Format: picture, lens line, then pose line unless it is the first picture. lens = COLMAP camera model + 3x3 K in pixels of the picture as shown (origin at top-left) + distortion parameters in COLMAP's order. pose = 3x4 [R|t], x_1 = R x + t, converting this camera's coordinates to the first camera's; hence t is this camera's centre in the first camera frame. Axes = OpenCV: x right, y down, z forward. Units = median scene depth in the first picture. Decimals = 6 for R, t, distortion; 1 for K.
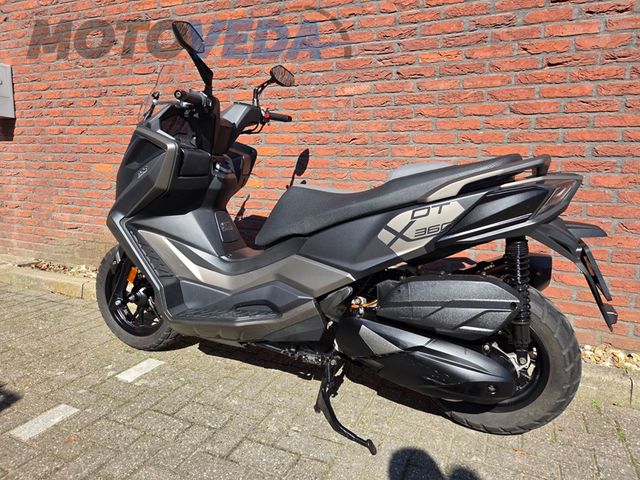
lens RADIAL K [[429.5, 0, 318.1], [0, 429.5, 235.4], [0, 0, 1]] dist [0.077759, -0.059148]
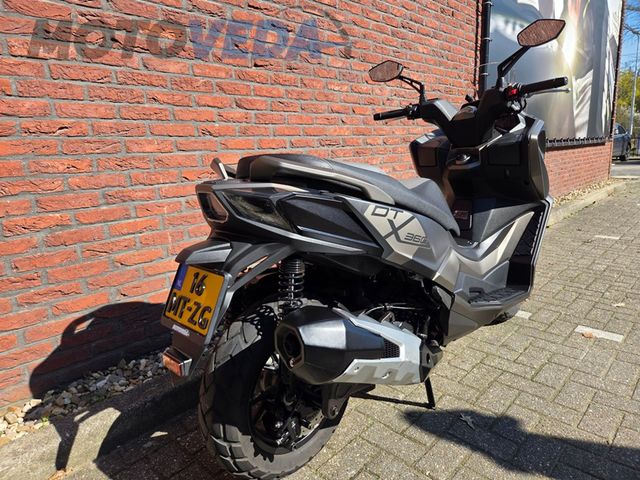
lens RADIAL K [[429.5, 0, 319.4], [0, 429.5, 234.6], [0, 0, 1]] dist [0.077759, -0.059148]
pose [[0.325939, -0.222690, 0.918789, -0.532442], [0.182688, 0.968379, 0.169900, -0.133603], [-0.927571, 0.112475, 0.356315, 0.516223]]
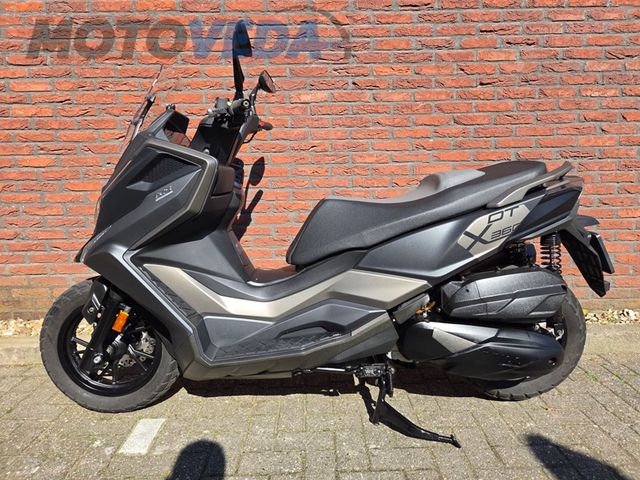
lens RADIAL K [[429.5, 0, 319.4], [0, 429.5, 231.8], [0, 0, 1]] dist [0.077759, -0.059148]
pose [[0.906490, -0.094020, 0.411627, -0.406871], [0.097726, 0.995140, 0.012086, -0.046195], [-0.410763, 0.029271, 0.911272, 0.112457]]
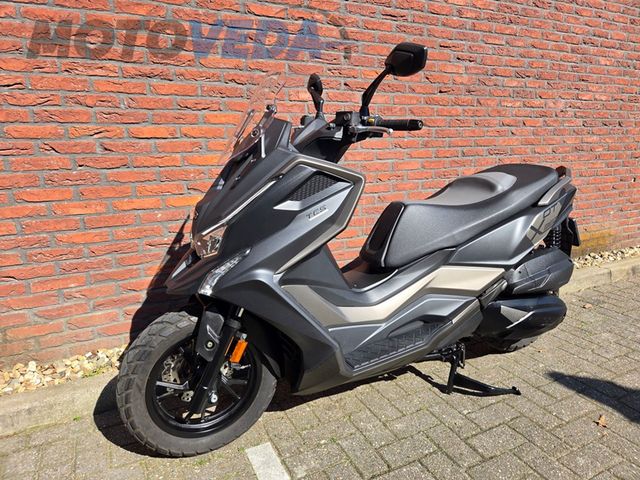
lens RADIAL K [[429.5, 0, 325.0], [0, 429.5, 230.8], [0, 0, 1]] dist [0.077759, -0.059148]
pose [[0.630856, -0.182782, 0.754063, -0.842804], [0.143190, 0.982590, 0.118382, -0.172446], [-0.762573, 0.033292, 0.646045, 0.407410]]
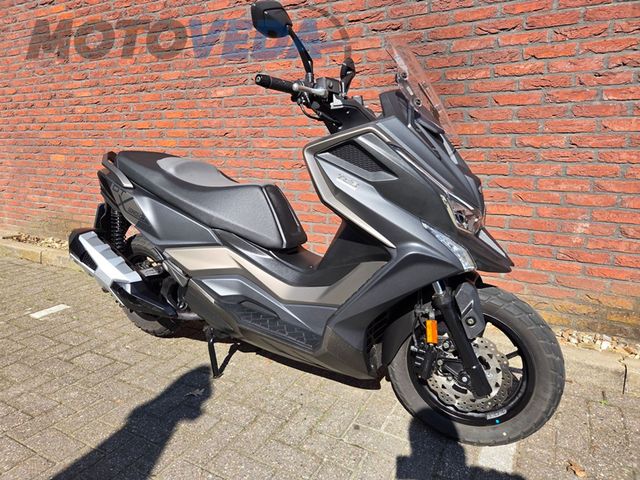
lens RADIAL K [[429.5, 0, 313.8], [0, 429.5, 241.0], [0, 0, 1]] dist [0.077759, -0.059148]
pose [[0.995403, -0.002954, -0.095729, 0.548067], [0.009495, 0.997644, 0.067947, 0.002259], [0.095302, -0.068544, 0.993086, -0.273561]]
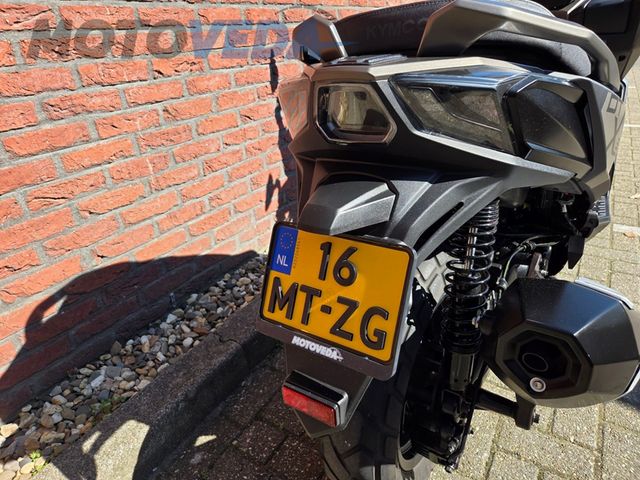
lens RADIAL K [[429.5, 0, 310.5], [0, 429.5, 239.1], [0, 0, 1]] dist [0.077759, -0.059148]
pose [[0.139162, -0.452782, 0.880694, -0.350554], [0.213441, 0.882159, 0.419808, -0.151882], [-0.966994, 0.129555, 0.219405, 0.809918]]
